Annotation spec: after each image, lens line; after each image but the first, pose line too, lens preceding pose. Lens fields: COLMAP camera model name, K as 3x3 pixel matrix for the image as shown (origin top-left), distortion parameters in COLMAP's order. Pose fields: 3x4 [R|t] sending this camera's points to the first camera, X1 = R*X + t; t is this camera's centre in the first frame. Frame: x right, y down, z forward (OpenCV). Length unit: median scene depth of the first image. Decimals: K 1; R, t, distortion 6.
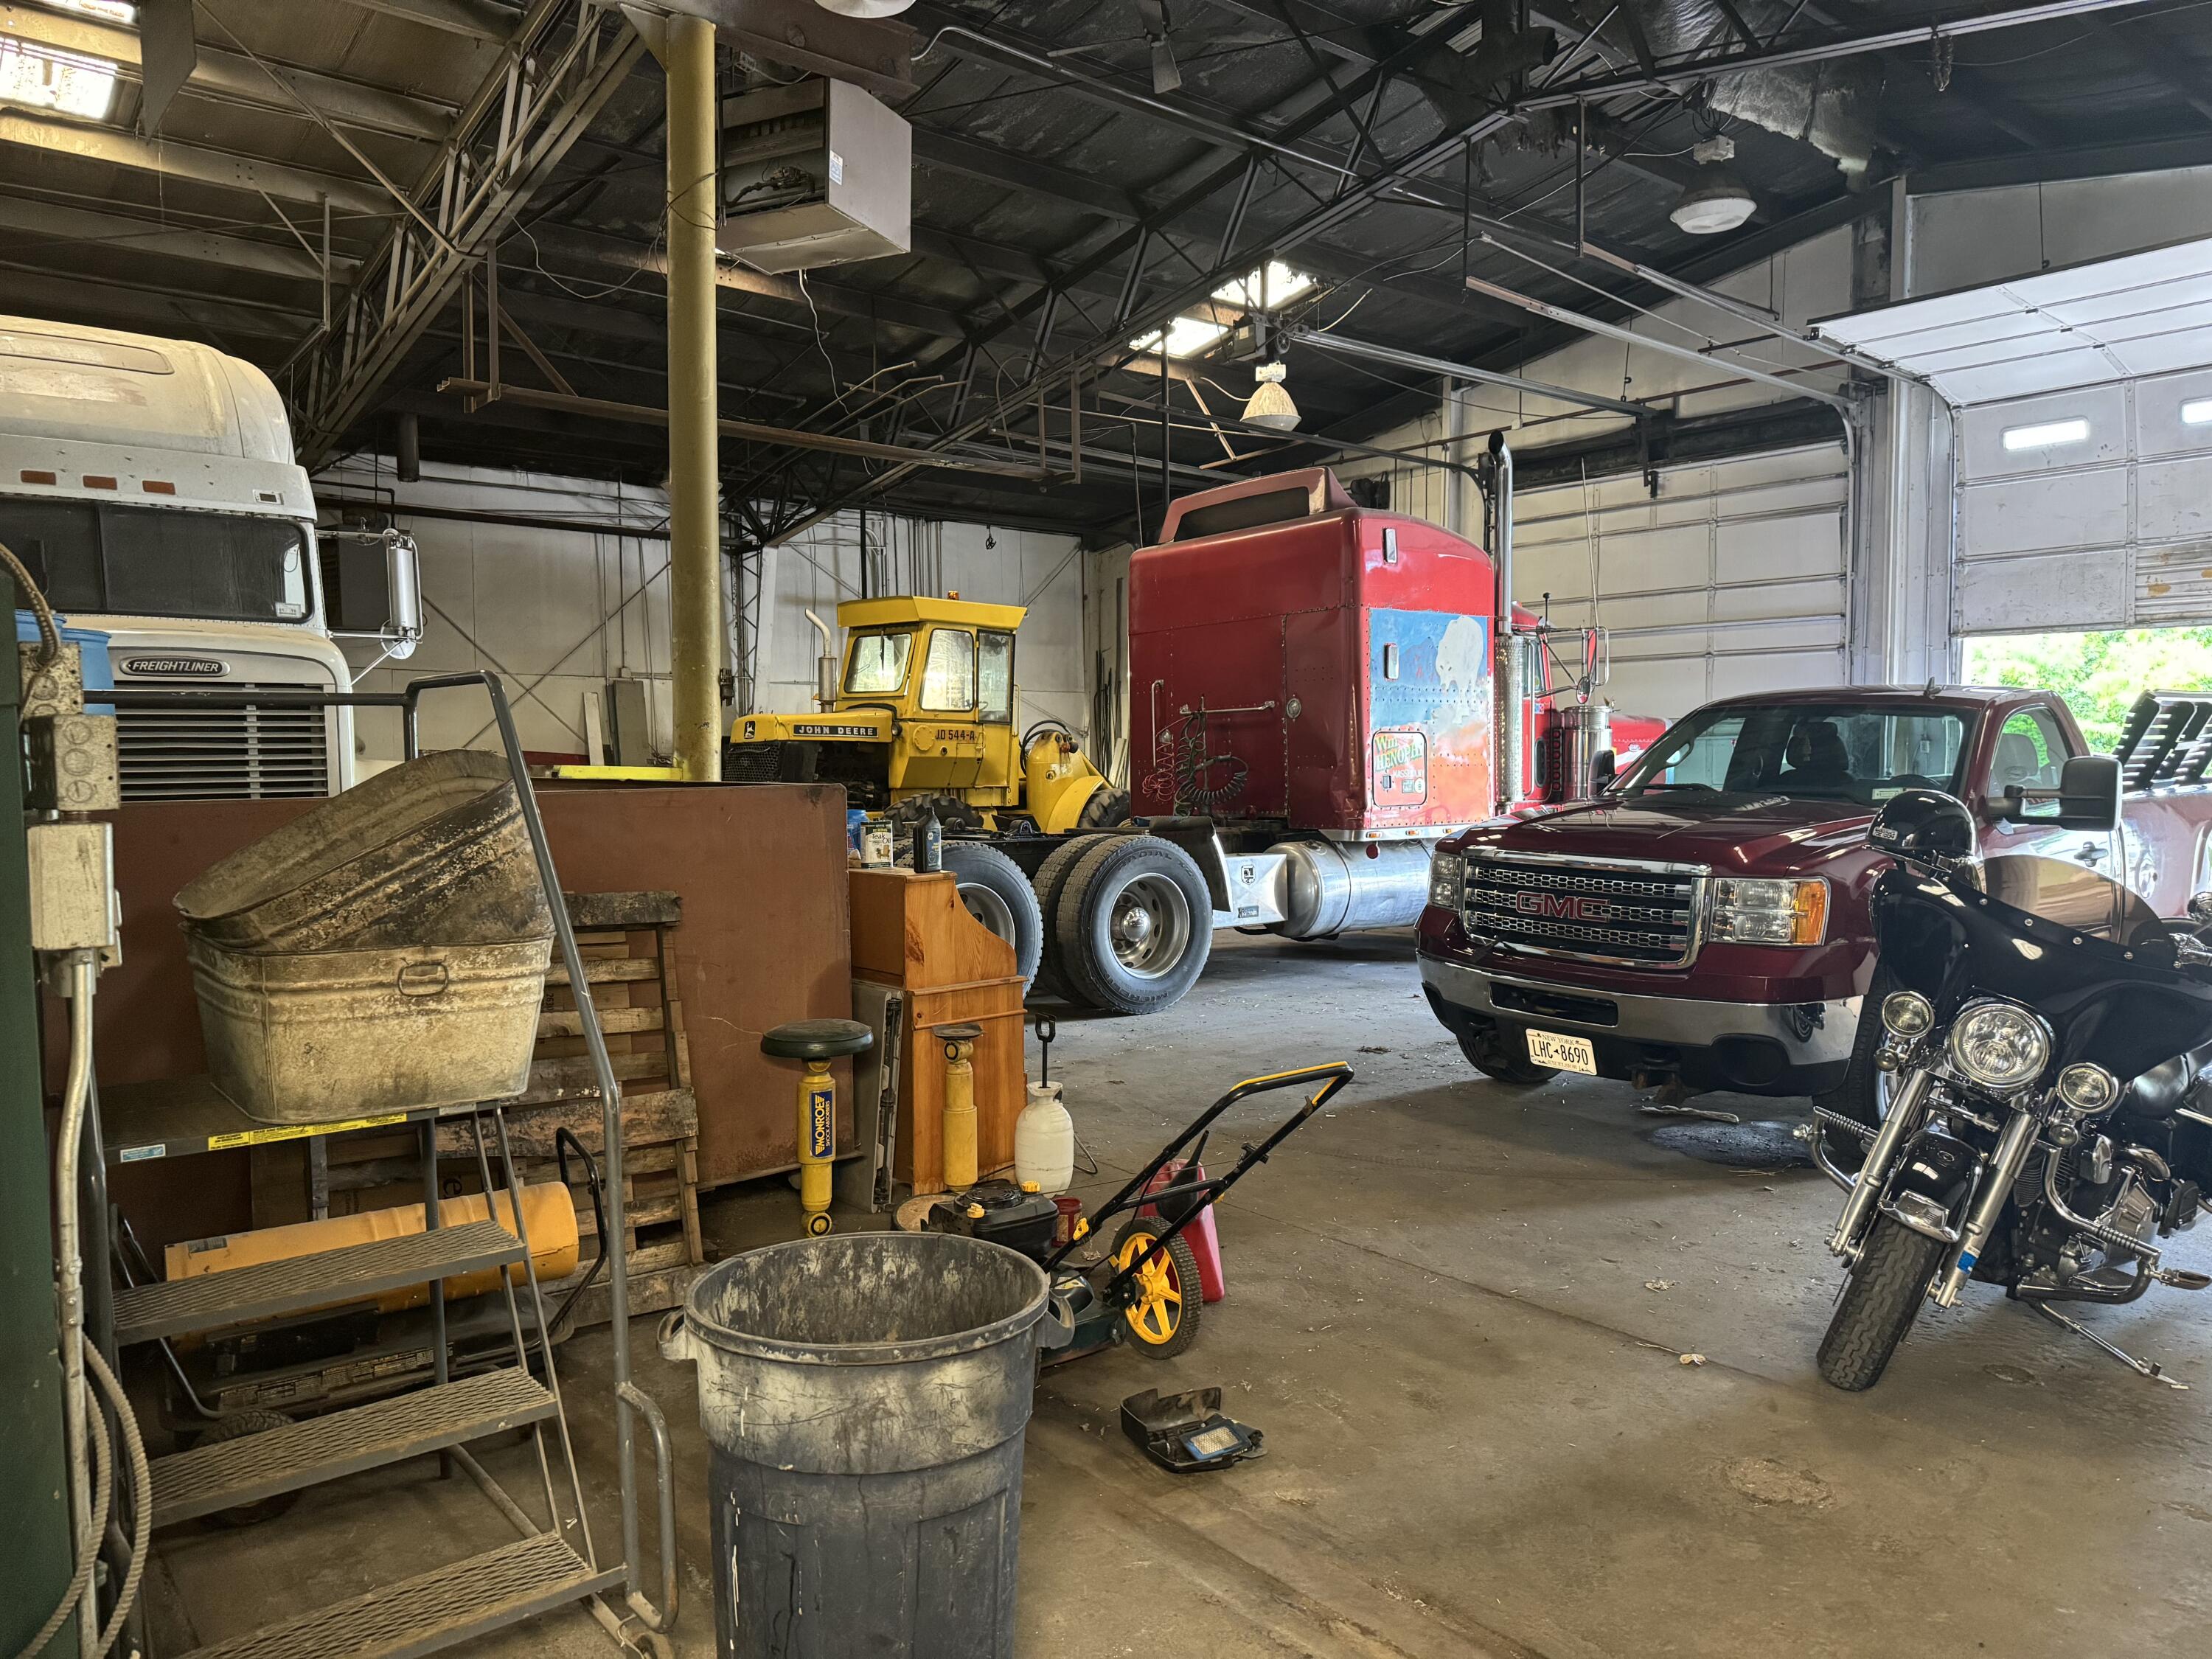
lens RADIAL K [[1545.6, 0, 1106.0], [0, 1545.6, 829.5], [0, 0, 1]] dist [0.076128, -0.091176]
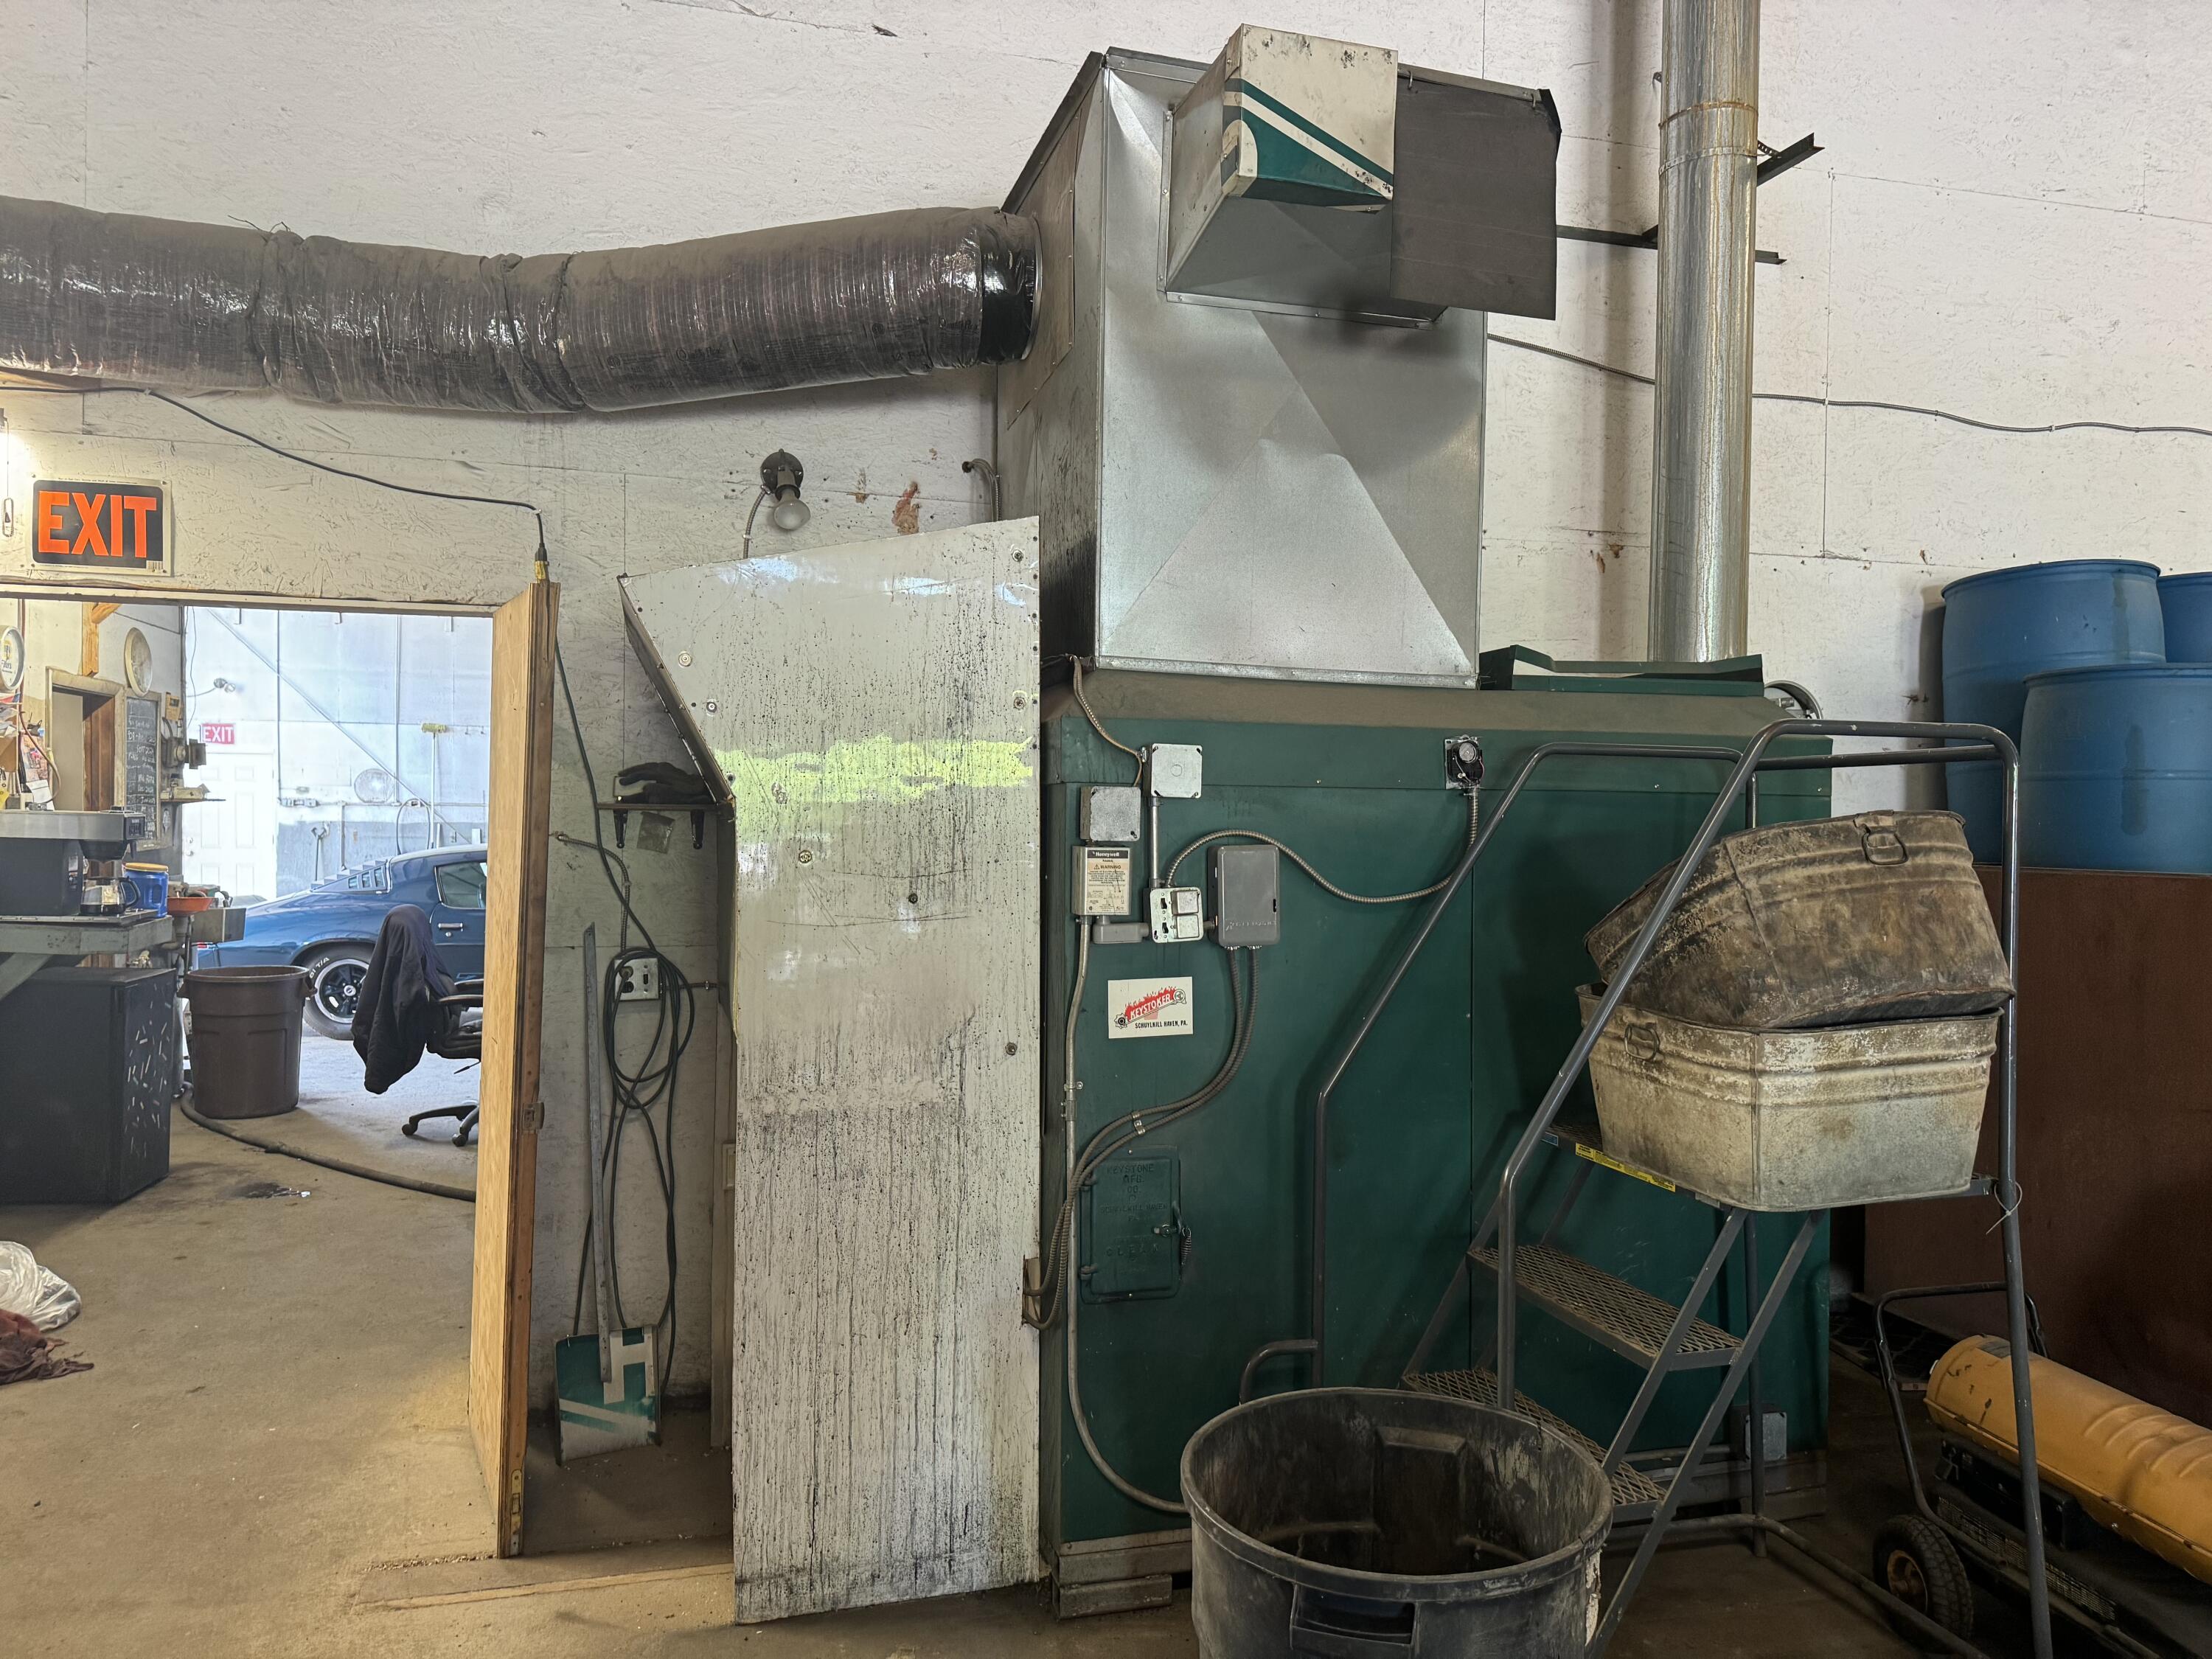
lens RADIAL K [[1542.6, 0, 1106.0], [0, 1542.6, 829.5], [0, 0, 1]] dist [0.135566, -0.268638]
pose [[-0.392117, 0.011903, -0.919838, 0.579548], [-0.056711, 0.997702, 0.037086, -0.053661], [0.918165, 0.066707, -0.390541, 1.036553]]
